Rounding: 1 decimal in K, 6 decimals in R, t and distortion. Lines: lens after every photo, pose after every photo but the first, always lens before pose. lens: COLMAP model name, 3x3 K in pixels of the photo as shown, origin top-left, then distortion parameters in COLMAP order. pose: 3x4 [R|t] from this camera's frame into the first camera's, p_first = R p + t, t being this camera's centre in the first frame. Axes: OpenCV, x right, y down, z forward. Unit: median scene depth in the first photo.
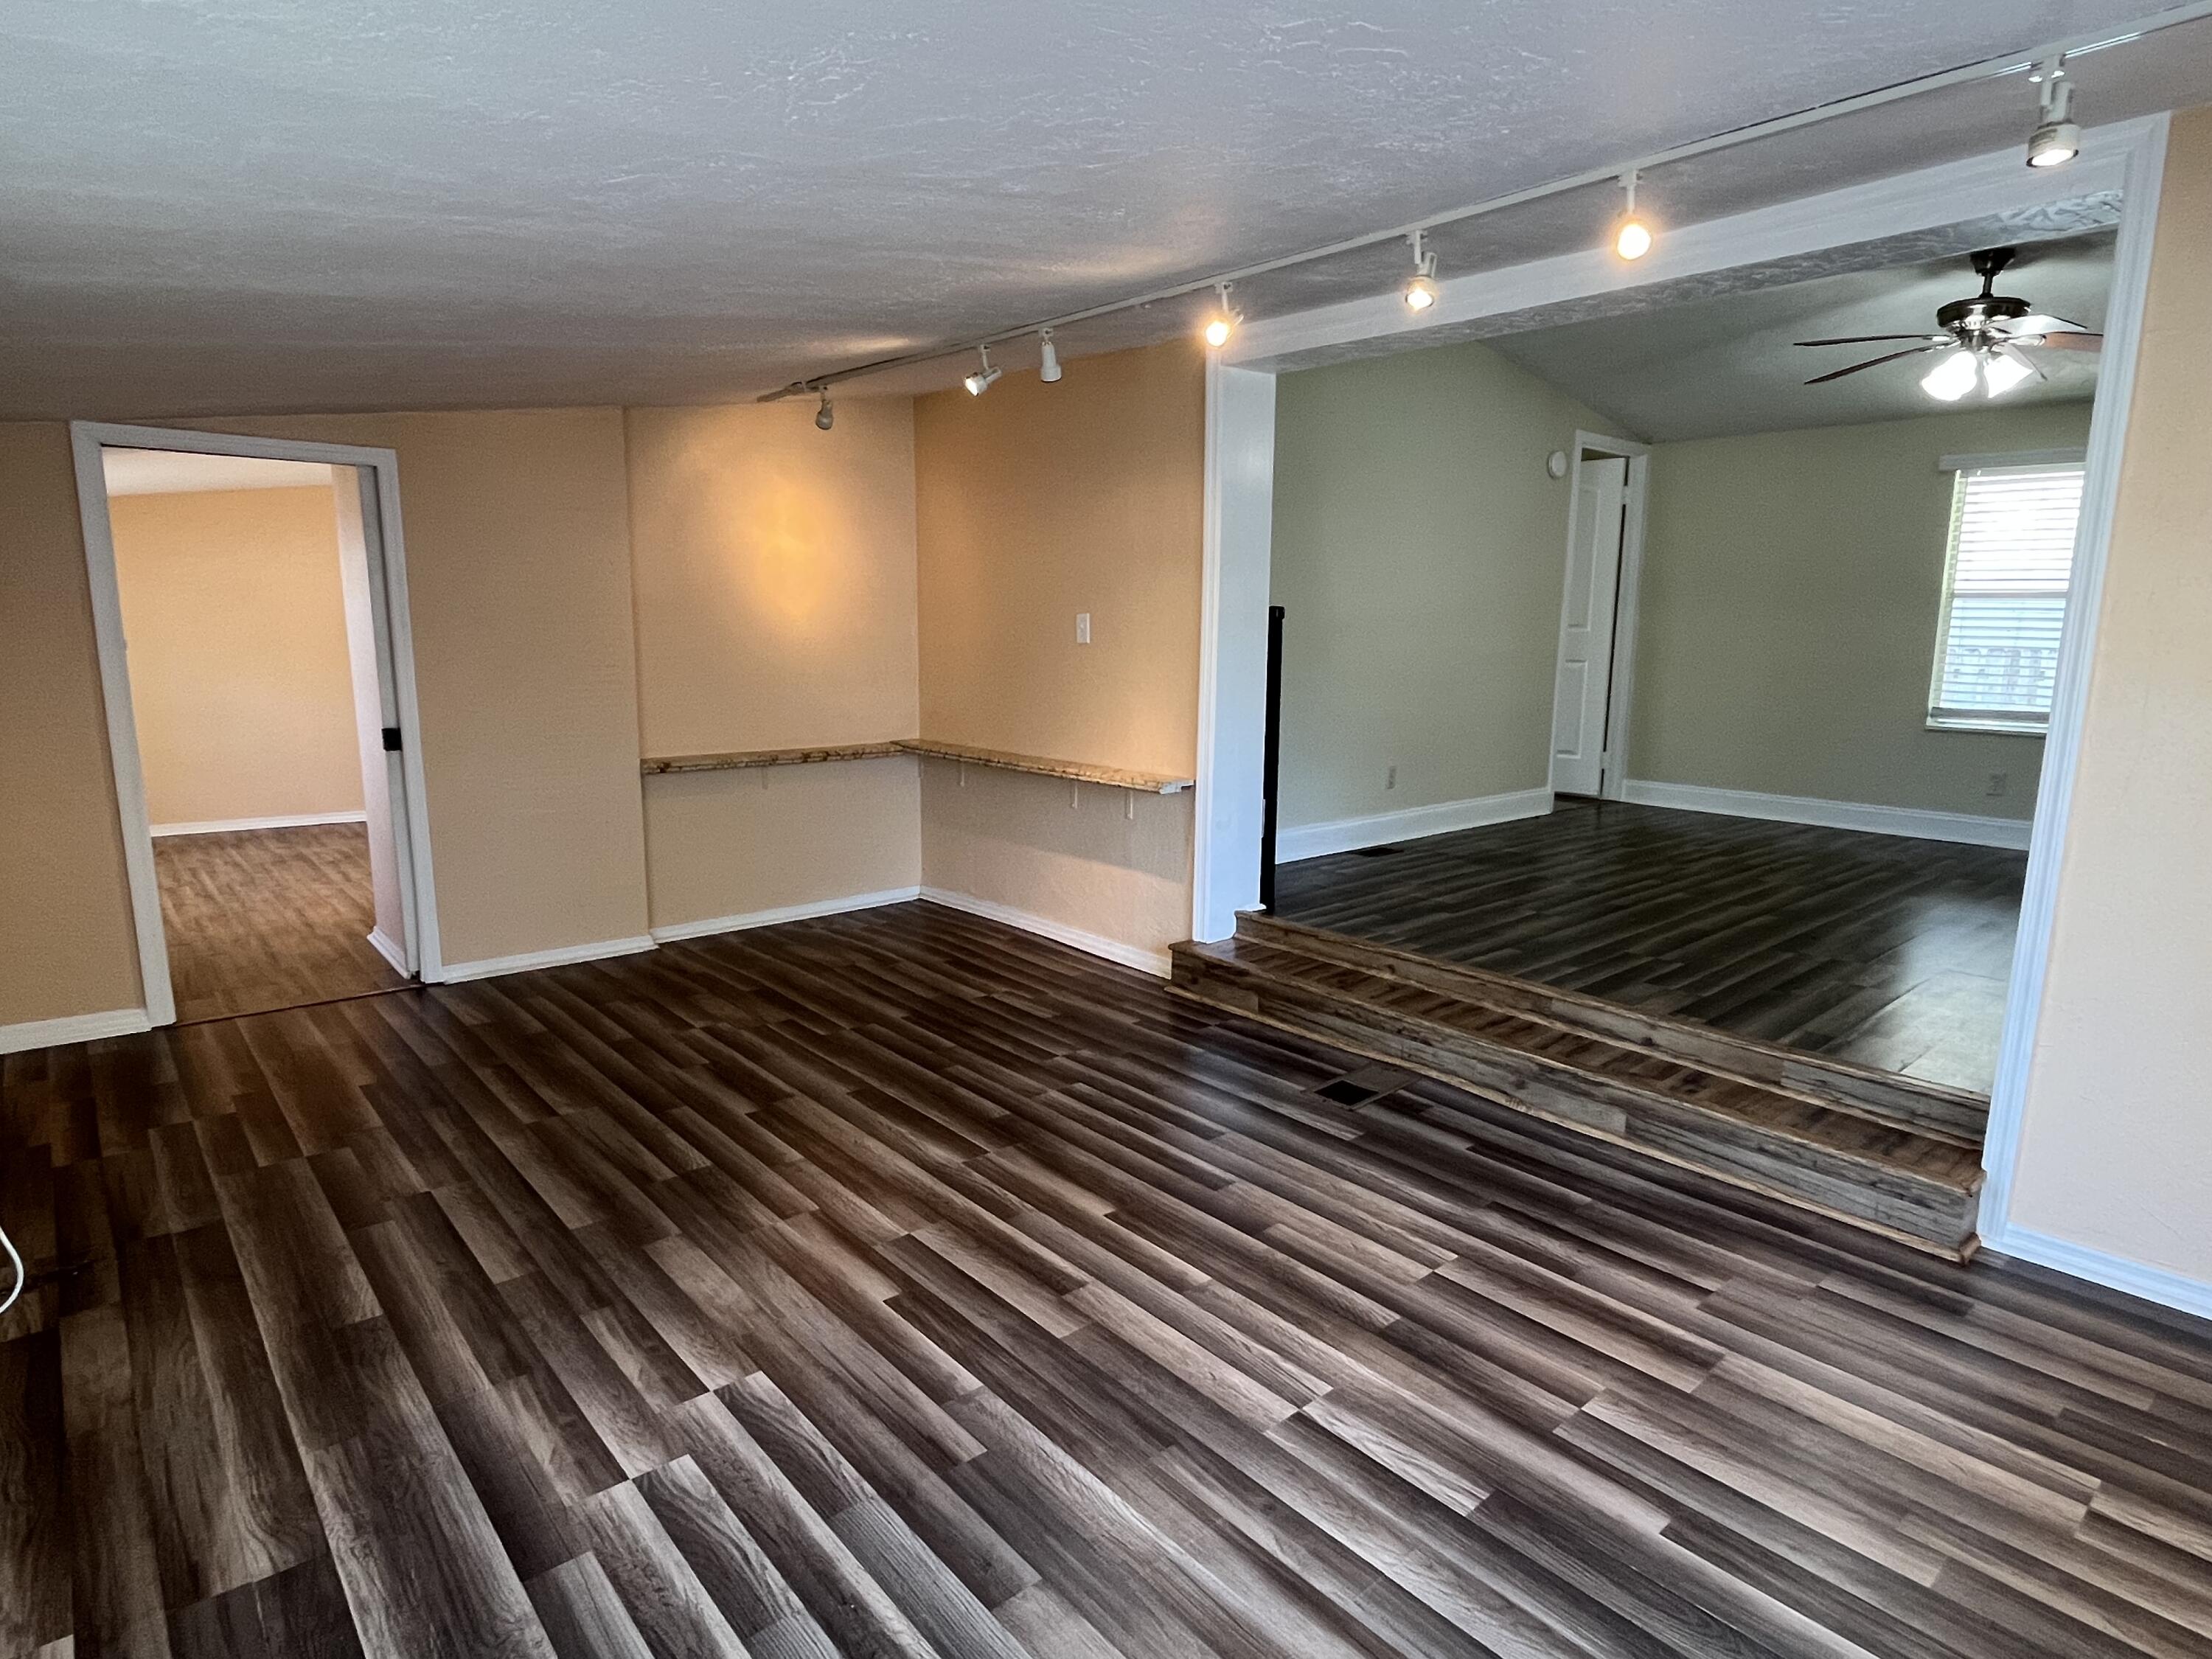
lens RADIAL K [[1225.6, 0, 1108.1], [0, 1225.6, 830.0], [0, 0, 1]] dist [-0.004700, 0.001340]
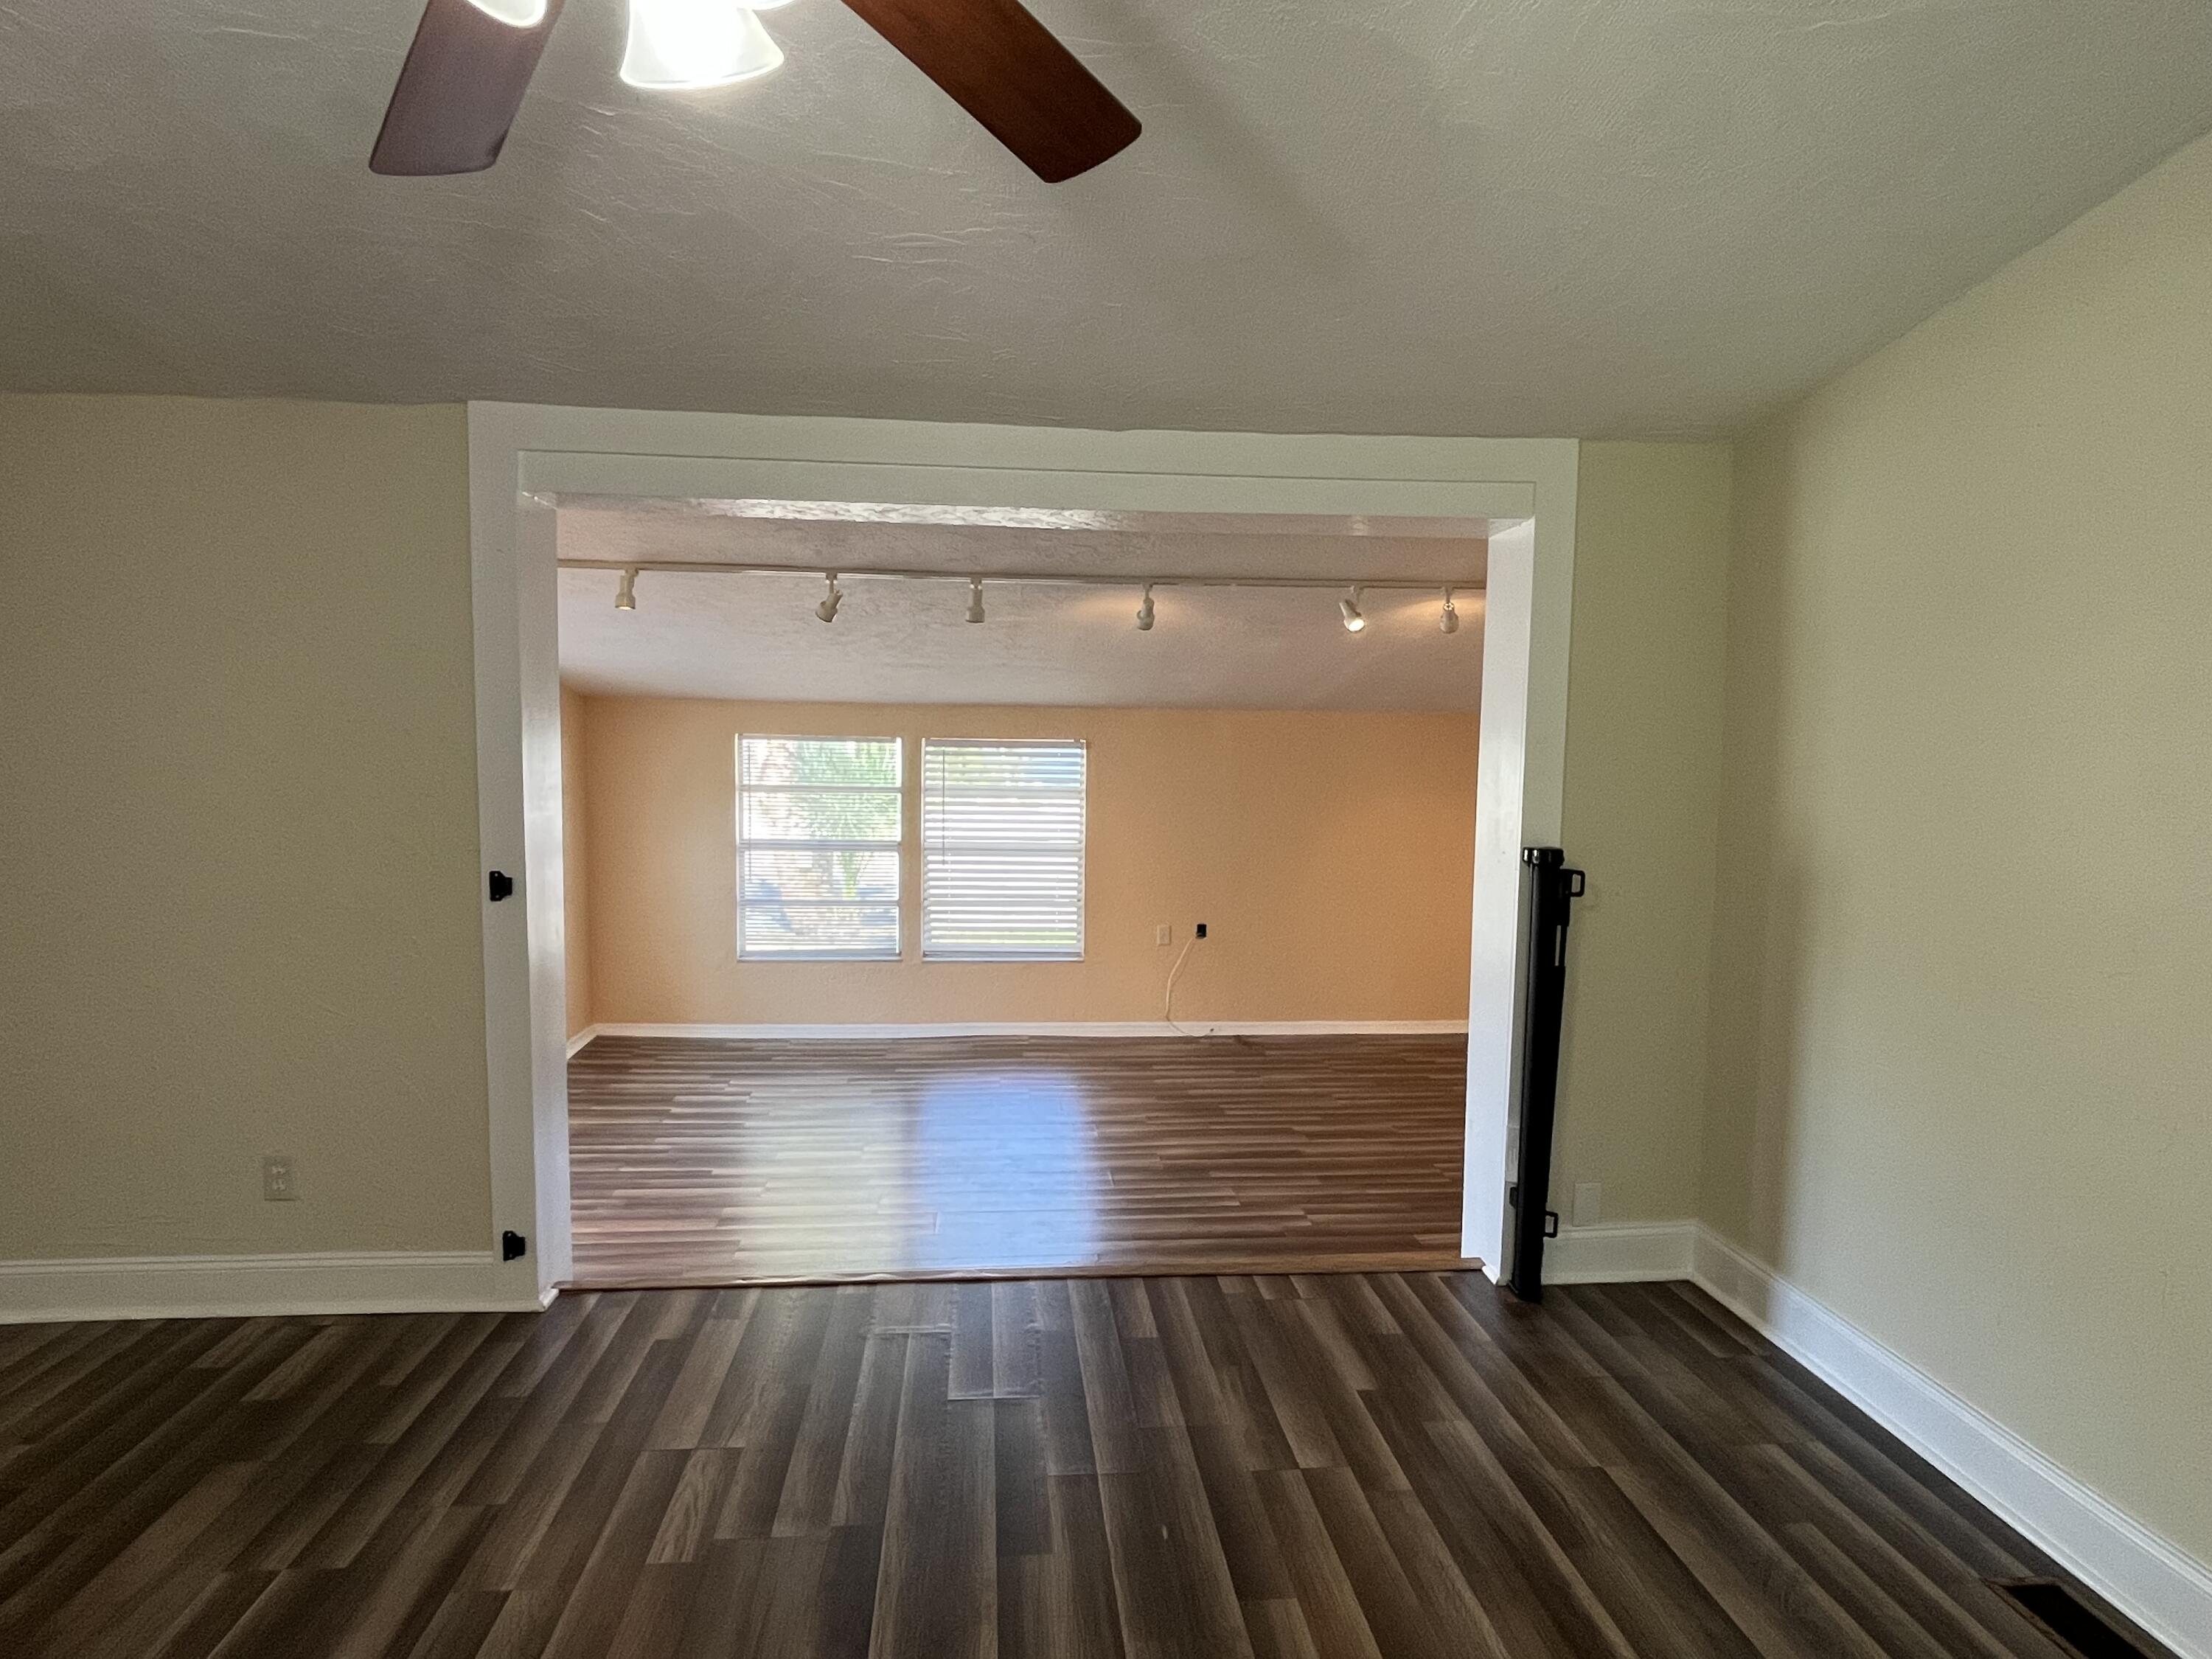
lens RADIAL K [[1225.6, 0, 1111.3], [0, 1225.6, 841.0], [0, 0, 1]] dist [-0.004700, 0.001340]
pose [[-0.577758, 0.037213, -0.815360, 1.080993], [-0.167293, 0.972353, 0.162921, -0.333153], [0.798880, 0.230532, -0.555559, 1.591094]]
